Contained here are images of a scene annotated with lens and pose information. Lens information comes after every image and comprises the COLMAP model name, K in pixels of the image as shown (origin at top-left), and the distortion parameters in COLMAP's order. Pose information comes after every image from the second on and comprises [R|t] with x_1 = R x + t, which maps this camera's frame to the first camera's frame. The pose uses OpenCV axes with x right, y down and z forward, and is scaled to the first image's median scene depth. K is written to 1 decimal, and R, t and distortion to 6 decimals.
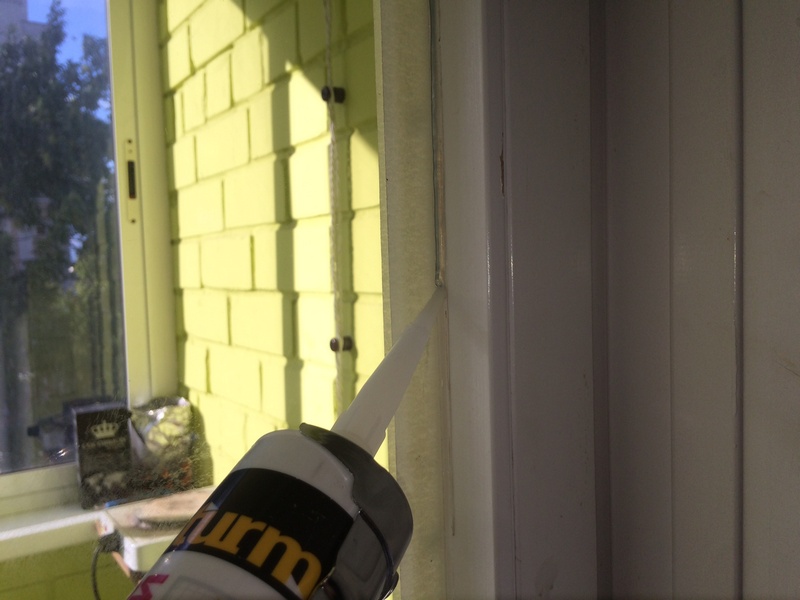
lens RADIAL K [[663.3, 0, 400.0], [0, 663.3, 300.0], [0, 0, 1]] dist [0.094861, -0.161092]
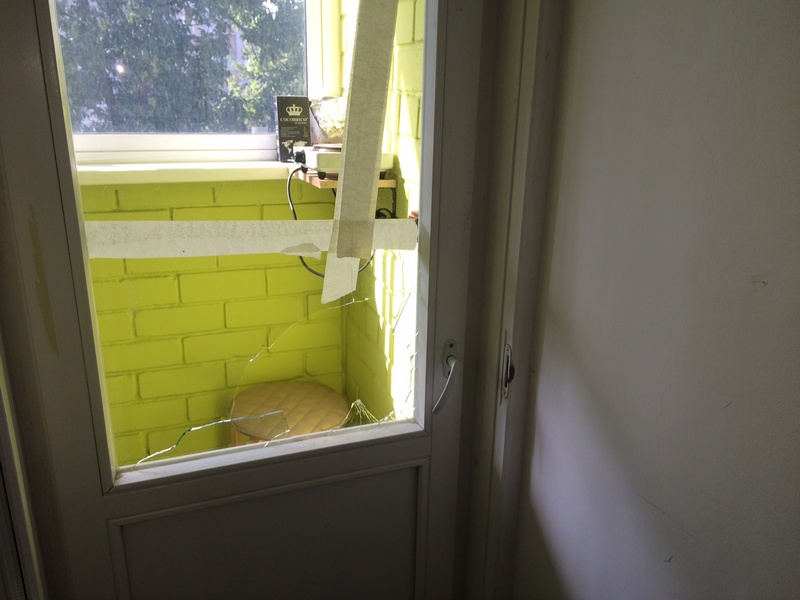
lens RADIAL K [[663.3, 0, 400.0], [0, 663.3, 300.0], [0, 0, 1]] dist [0.094861, -0.161092]
pose [[0.970006, 0.122647, -0.209870, 0.153942], [-0.064226, 0.962011, 0.265347, 0.188086], [0.234441, -0.243909, 0.941034, -0.450348]]
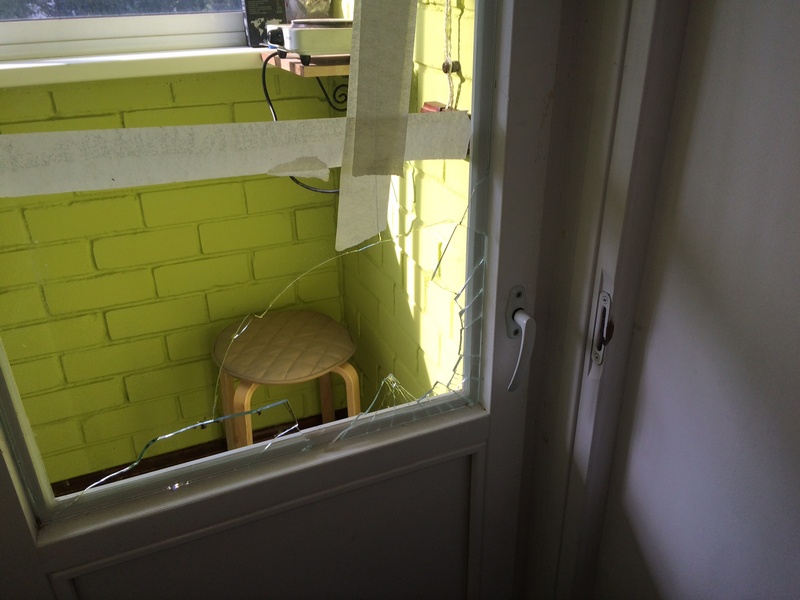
lens RADIAL K [[663.3, 0, 400.0], [0, 663.3, 300.0], [0, 0, 1]] dist [0.094861, -0.161092]
pose [[0.980000, 0.105602, -0.168664, 0.061004], [-0.028807, 0.913933, 0.404842, 0.223175], [0.196900, -0.391887, 0.898696, -0.250210]]
